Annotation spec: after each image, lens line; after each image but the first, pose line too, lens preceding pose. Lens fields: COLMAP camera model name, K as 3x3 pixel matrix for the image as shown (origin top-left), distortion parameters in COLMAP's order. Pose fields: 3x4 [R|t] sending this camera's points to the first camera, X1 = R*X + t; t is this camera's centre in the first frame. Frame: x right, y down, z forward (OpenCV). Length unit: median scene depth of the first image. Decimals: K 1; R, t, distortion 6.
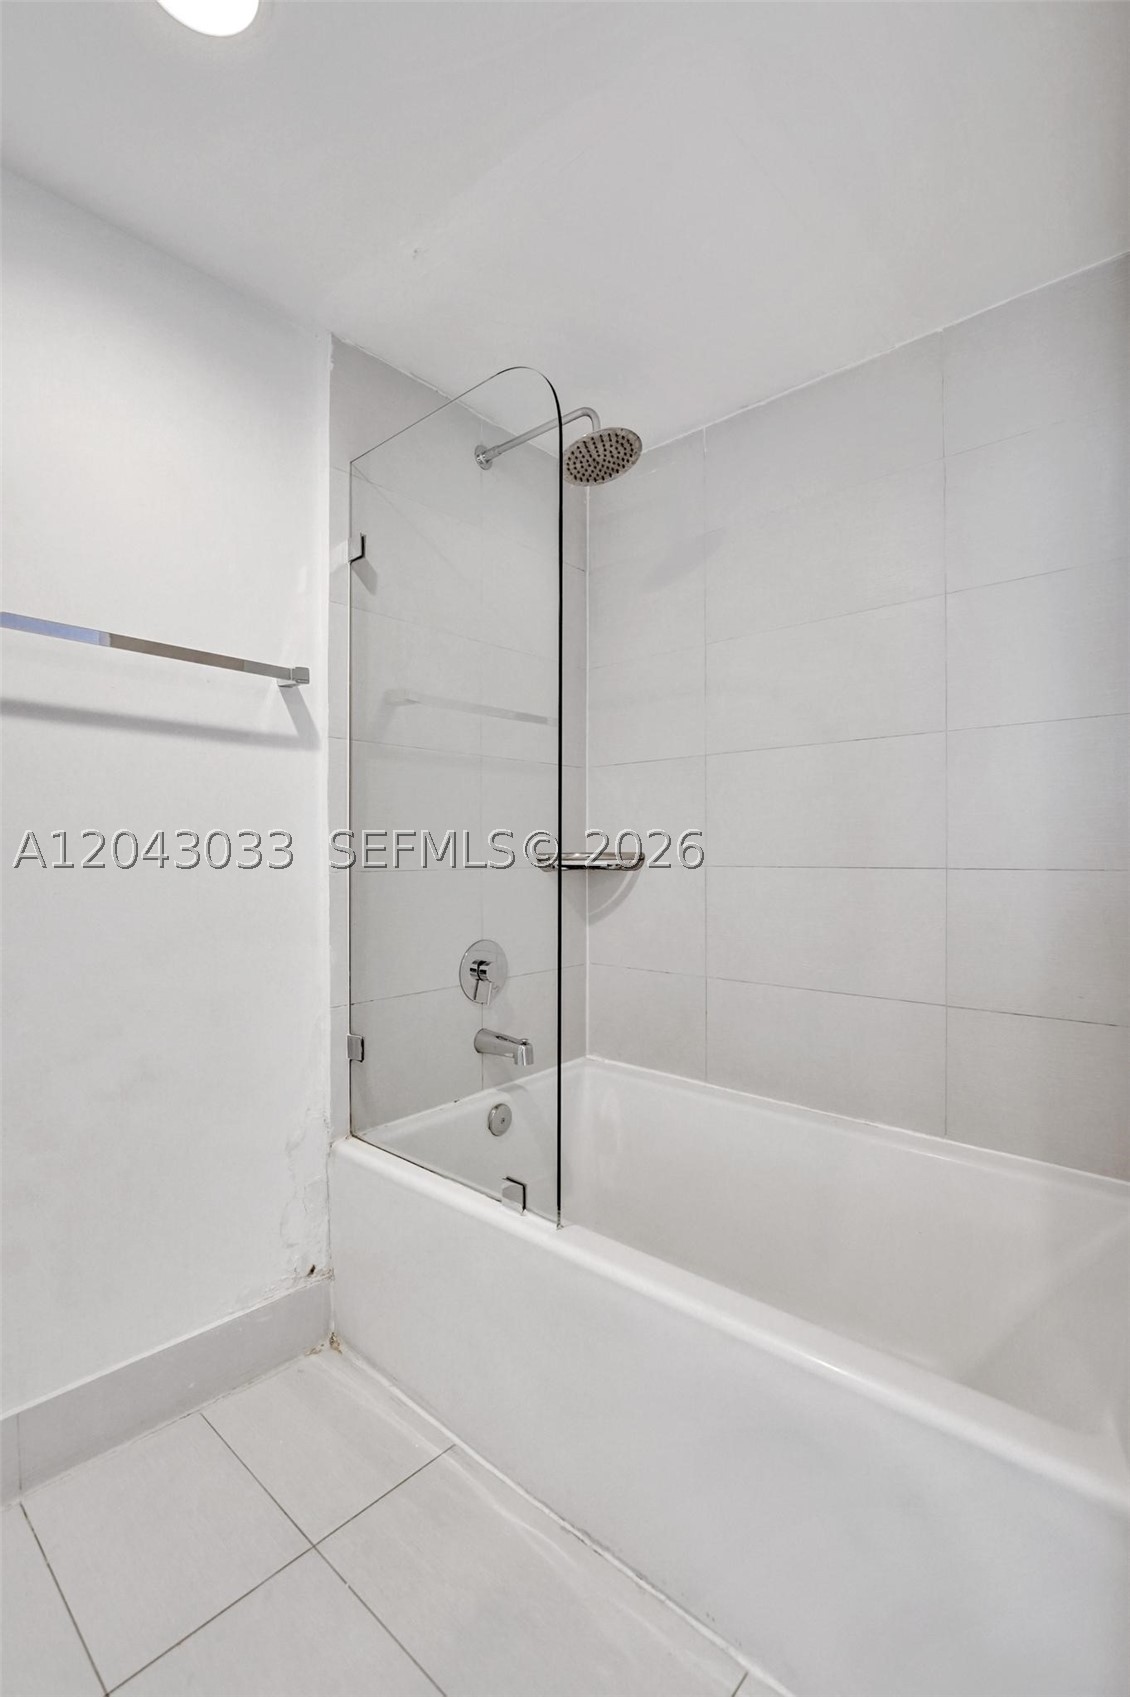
lens RADIAL K [[771.2, 0, 564.0], [0, 771.2, 855.3], [0, 0, 1]] dist [-0.024787, 0.000118]
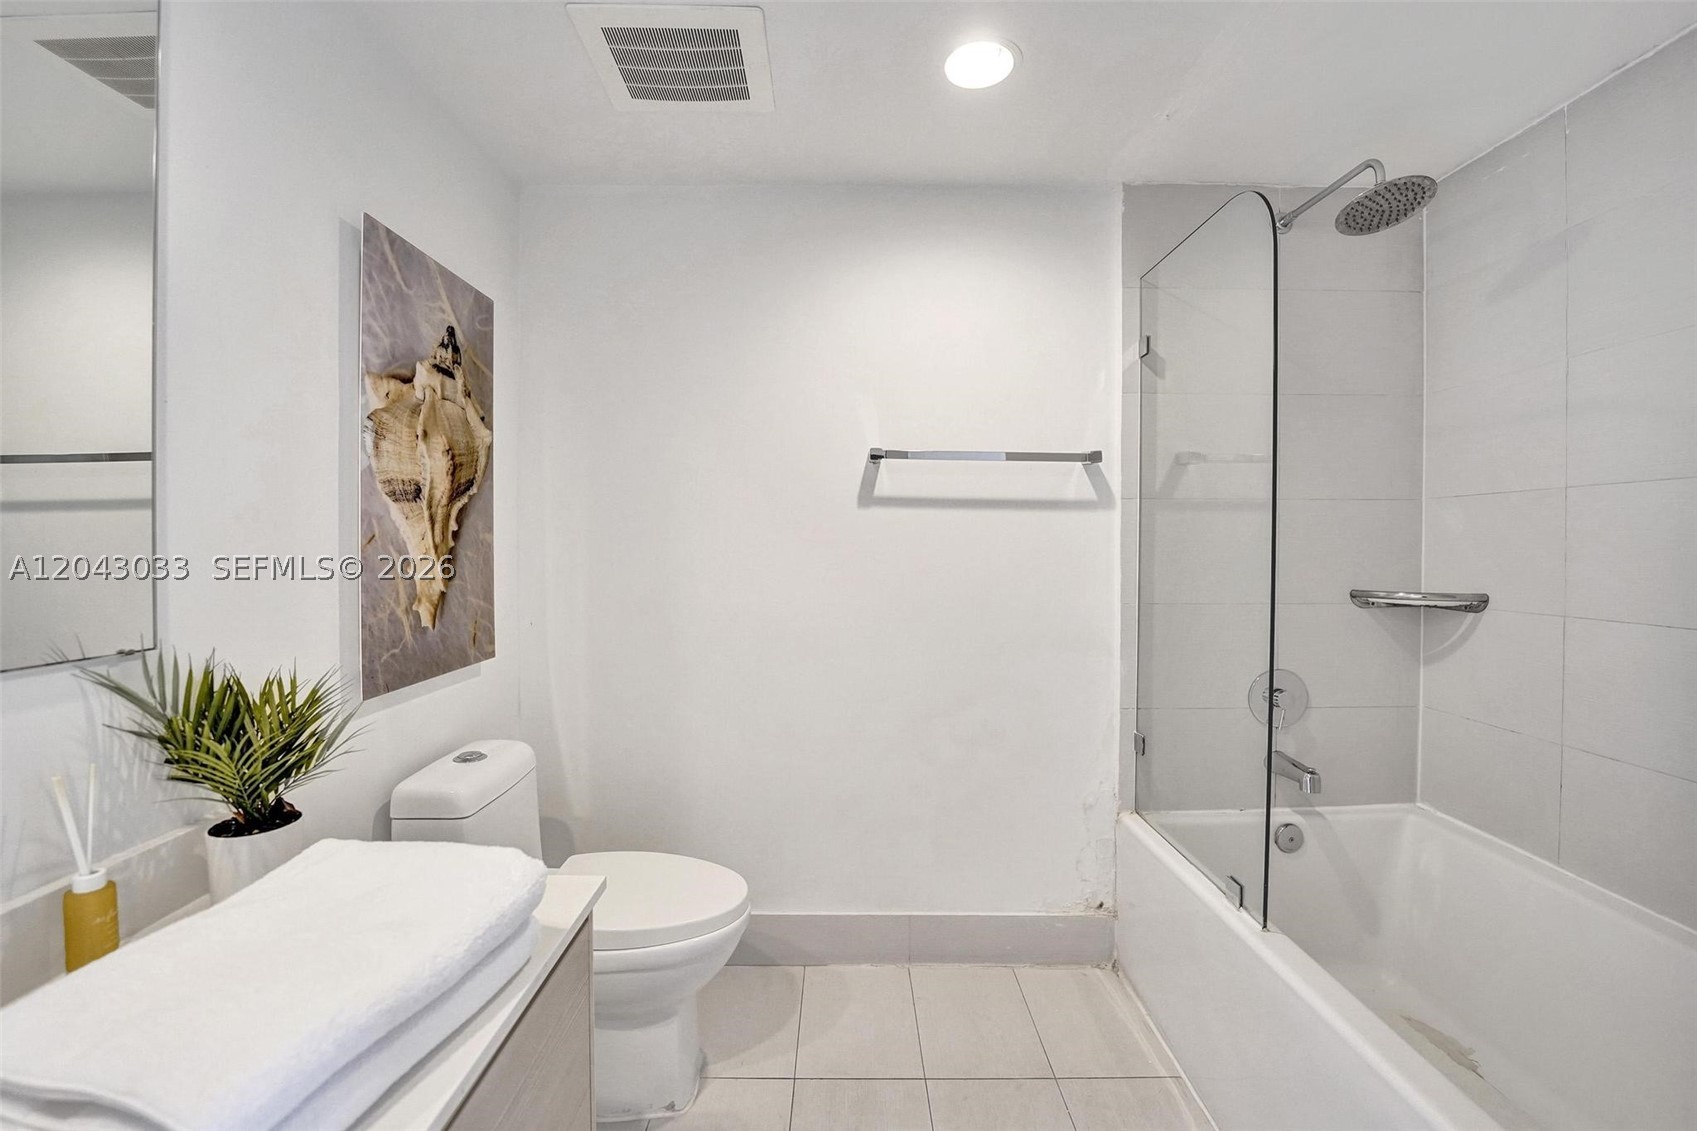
lens RADIAL K [[692.6, 0, 846.5], [0, 692.6, 559.7], [0, 0, 1]] dist [-0.015939, 0.000071]
pose [[0.680431, 0.013106, -0.732695, 0.229981], [-0.008215, 0.999914, 0.010256, -0.059806], [0.732766, -0.000959, 0.680480, -0.125665]]
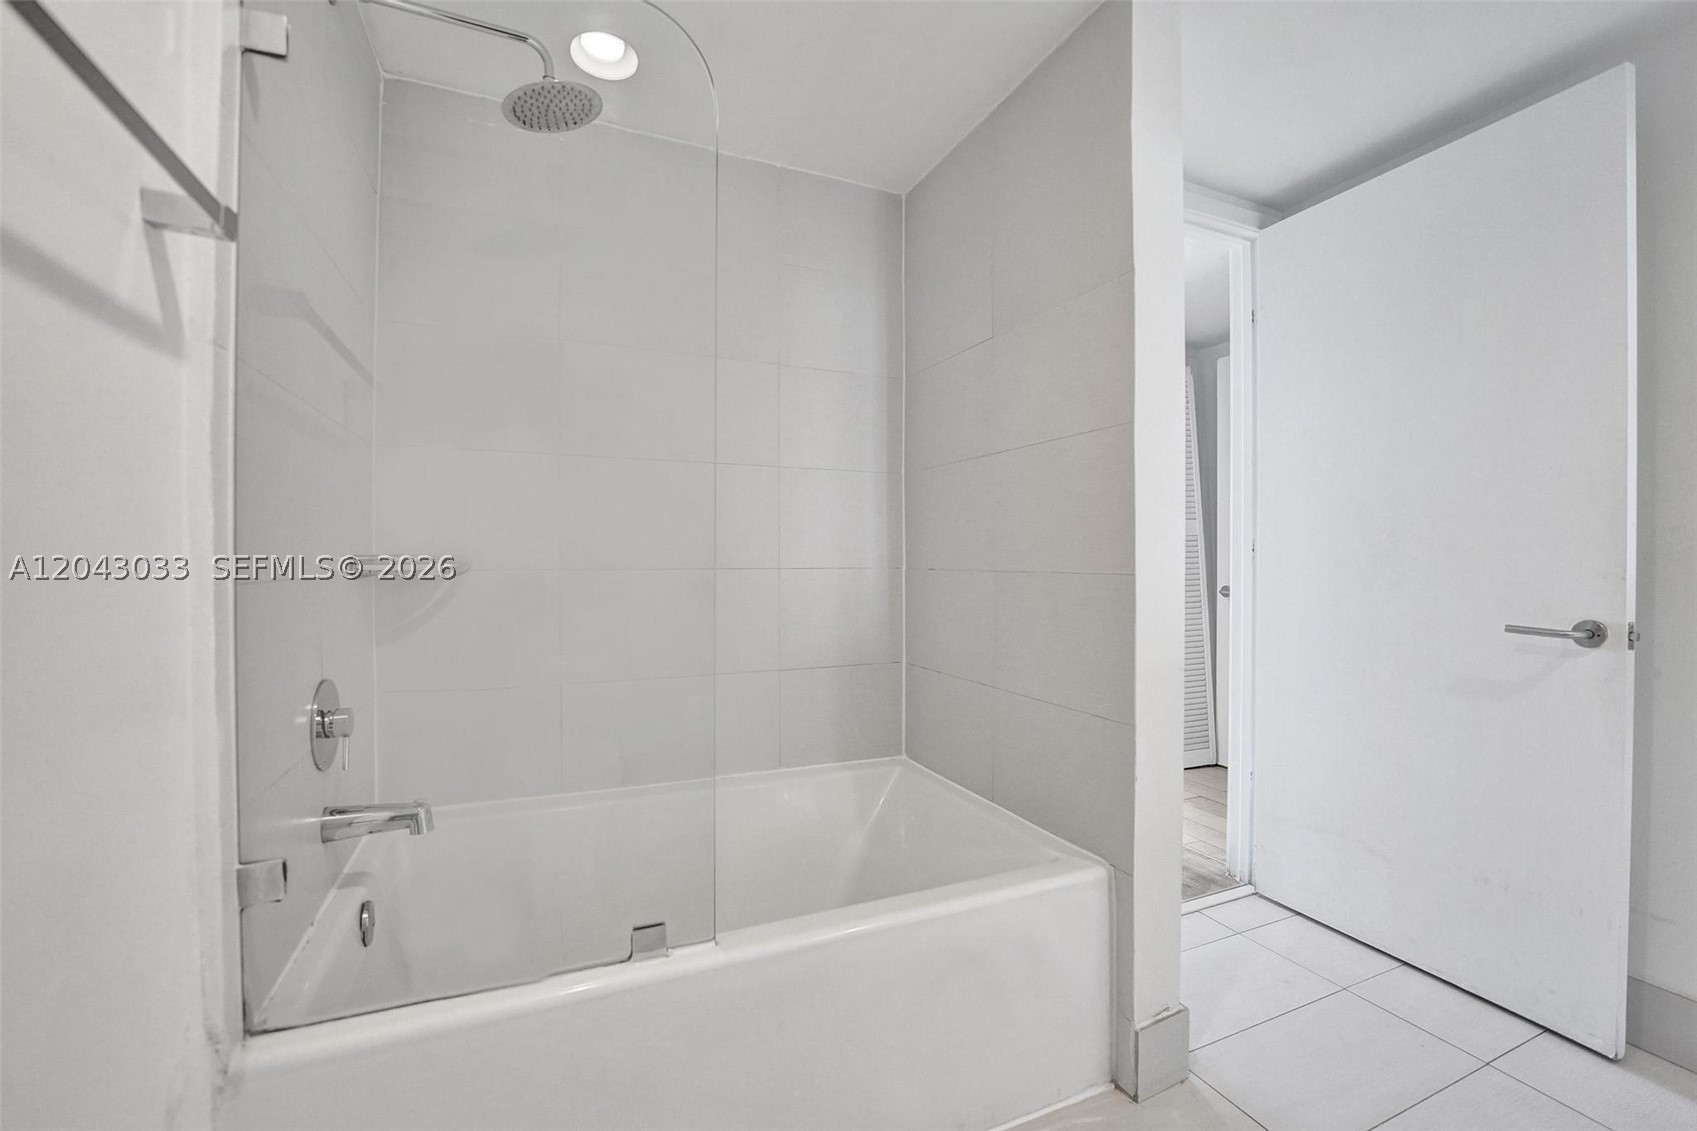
lens RADIAL K [[699.2, 0, 848.5], [0, 699.2, 565.5], [0, 0, 1]] dist [-0.019259, -0.000094]
pose [[0.407081, -0.003359, 0.913386, -0.579616], [-0.005082, 0.999969, 0.005943, 0.002583], [-0.913378, -0.007061, 0.407051, 0.387514]]
